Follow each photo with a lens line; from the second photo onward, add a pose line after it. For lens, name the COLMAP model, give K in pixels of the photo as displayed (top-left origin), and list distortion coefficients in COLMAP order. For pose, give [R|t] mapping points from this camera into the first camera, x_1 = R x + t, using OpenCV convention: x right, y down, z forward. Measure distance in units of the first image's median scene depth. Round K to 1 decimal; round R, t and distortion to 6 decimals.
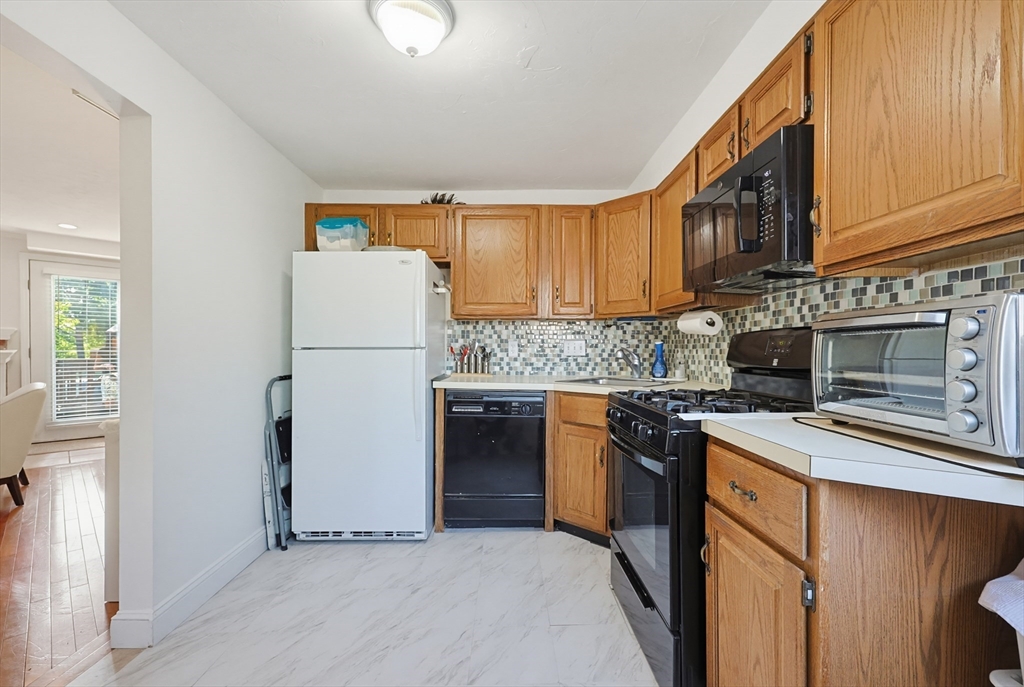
lens RADIAL K [[443.8, 0, 519.7], [0, 443.8, 347.7], [0, 0, 1]] dist [-0.000300, 0.001584]
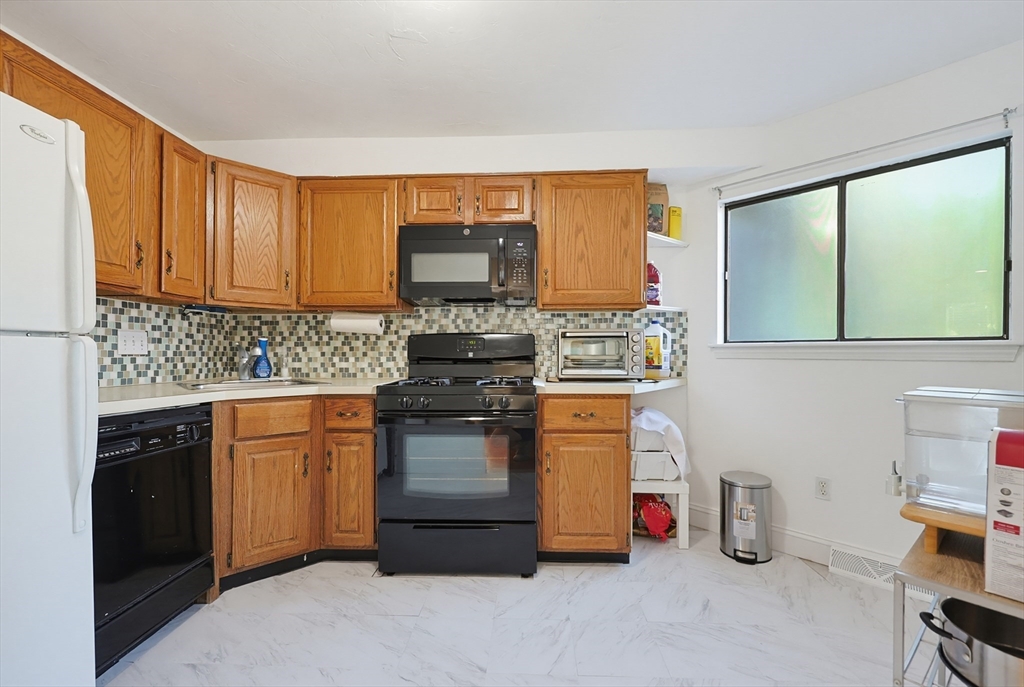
lens RADIAL K [[443.8, 0, 513.8], [0, 443.8, 353.7], [0, 0, 1]] dist [-0.000300, 0.001584]
pose [[0.061161, 0.000376, 0.998128, -0.603647], [-0.002740, 0.999996, -0.000208, 0.018505], [-0.998124, -0.002722, 0.061162, 0.471096]]
